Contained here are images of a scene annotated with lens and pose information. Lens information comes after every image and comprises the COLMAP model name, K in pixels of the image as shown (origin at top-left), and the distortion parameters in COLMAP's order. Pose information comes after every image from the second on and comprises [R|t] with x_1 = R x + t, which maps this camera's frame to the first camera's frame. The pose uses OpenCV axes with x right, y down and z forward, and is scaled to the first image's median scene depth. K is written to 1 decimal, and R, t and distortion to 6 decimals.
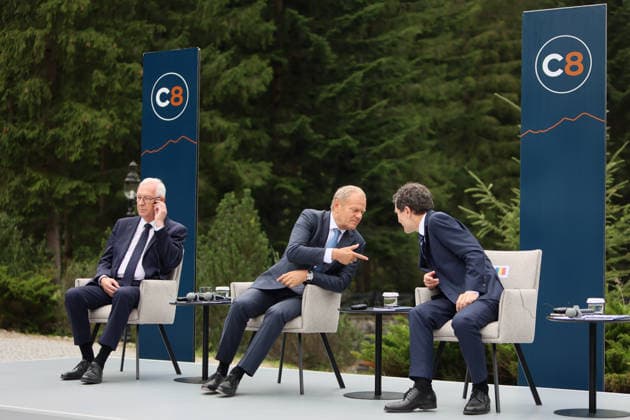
lens RADIAL K [[1240.2, 0, 314.3], [0, 1240.2, 193.4], [0, 0, 1]] dist [-0.050648, 0.032621]
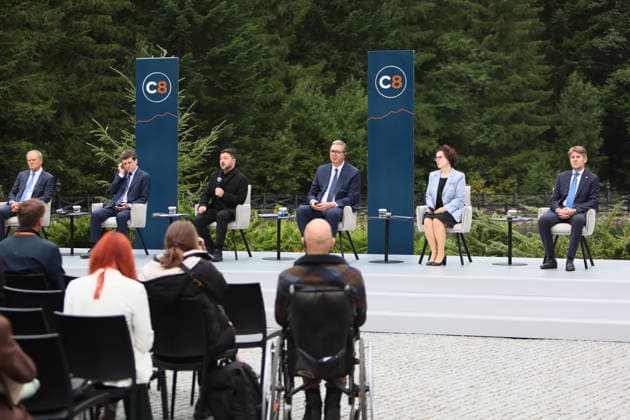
lens RADIAL K [[1322.9, 0, 314.9], [0, 1322.9, 191.6], [0, 0, 1]] dist [-0.026463, -0.015038]
pose [[0.948619, -0.022159, 0.315643, -0.124795], [-0.003646, 0.996713, 0.080927, -0.060318], [-0.316399, -0.077920, 0.945421, -0.592355]]
